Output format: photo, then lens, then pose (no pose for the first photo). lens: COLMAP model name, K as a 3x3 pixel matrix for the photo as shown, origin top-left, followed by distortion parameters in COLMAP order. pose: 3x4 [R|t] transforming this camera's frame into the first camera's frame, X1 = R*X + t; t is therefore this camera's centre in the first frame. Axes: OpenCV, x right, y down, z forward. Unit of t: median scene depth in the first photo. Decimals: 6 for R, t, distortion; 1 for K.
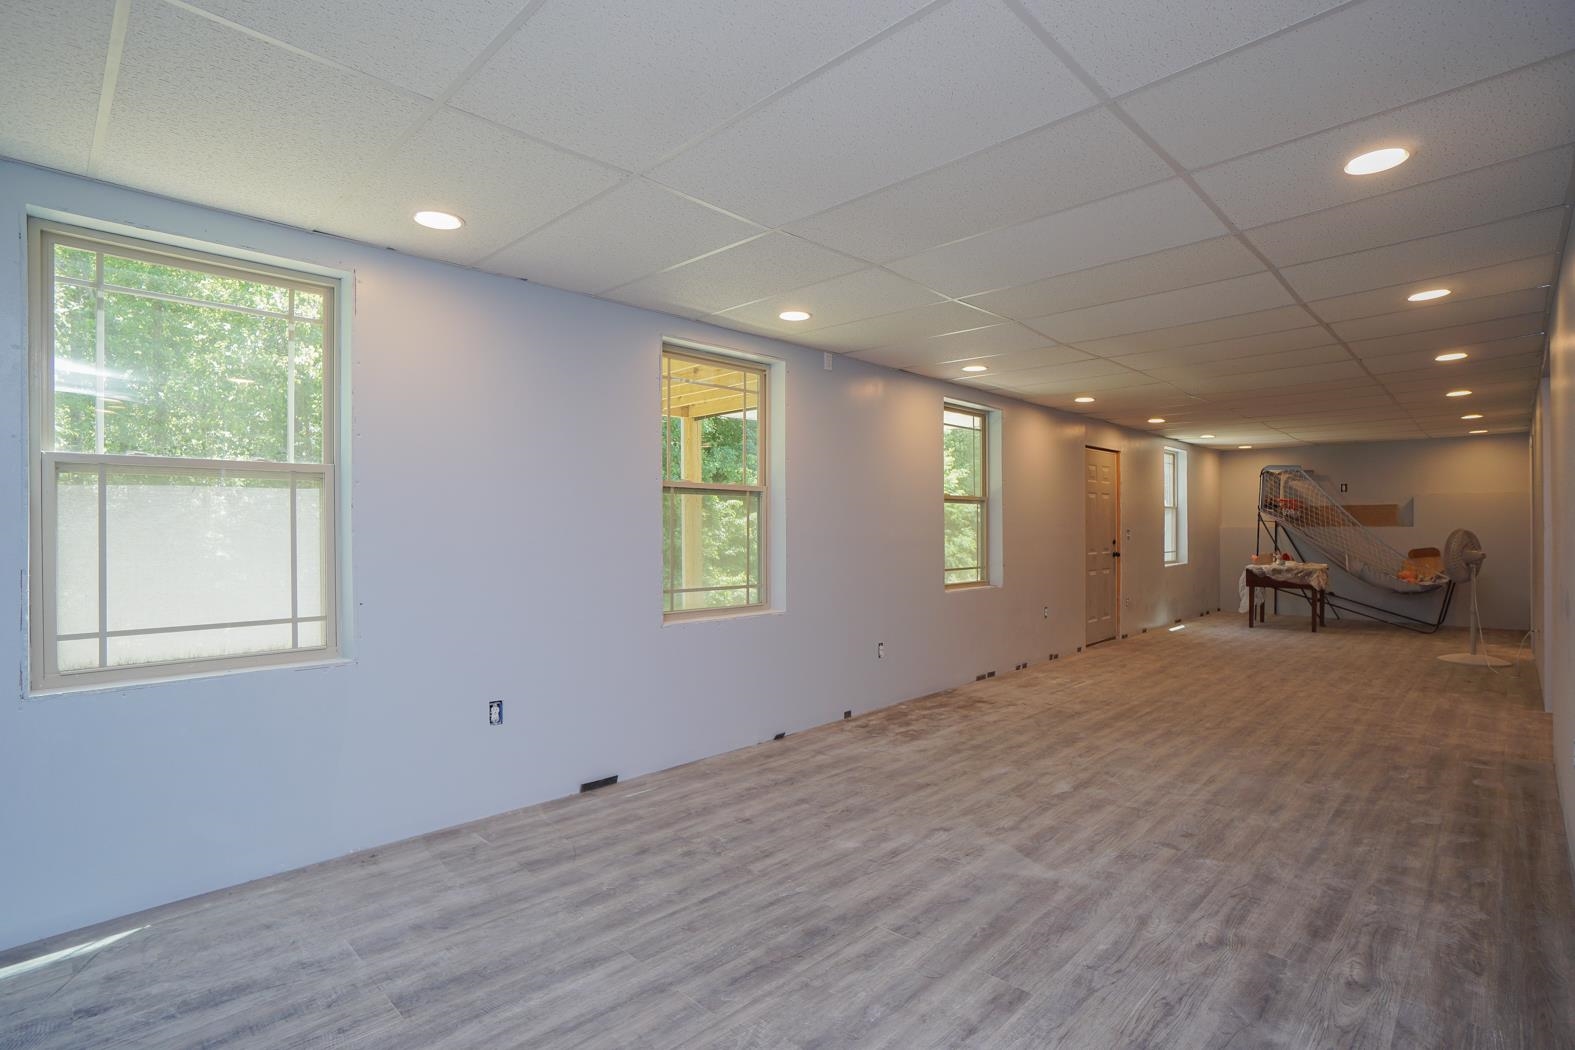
lens RADIAL K [[752.5, 0, 787.5], [0, 752.5, 525.0], [0, 0, 1]] dist [-0.037053, -0.000040]
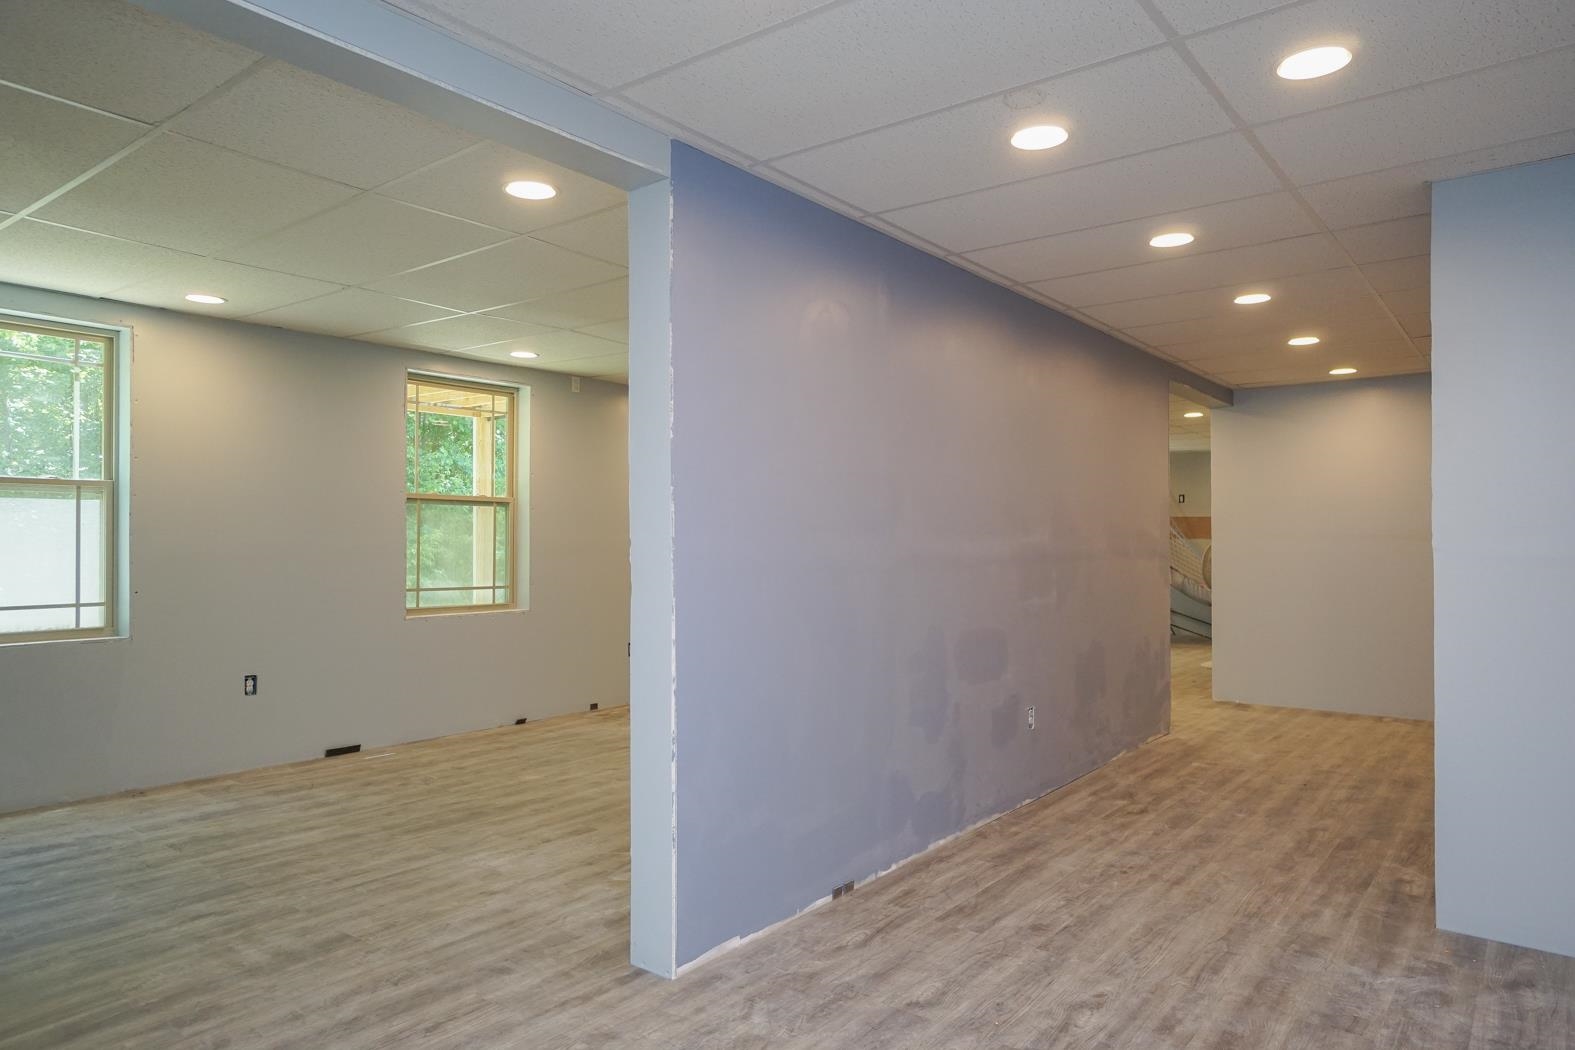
lens RADIAL K [[997.4, 0, 786.4], [0, 997.4, 530.0], [0, 0, 1]] dist [-0.003446, -0.000390]
pose [[0.994520, 0.006503, 0.104341, 0.338282], [-0.005847, 0.999961, -0.006596, 0.006046], [-0.104380, 0.005950, 0.994520, -0.779370]]
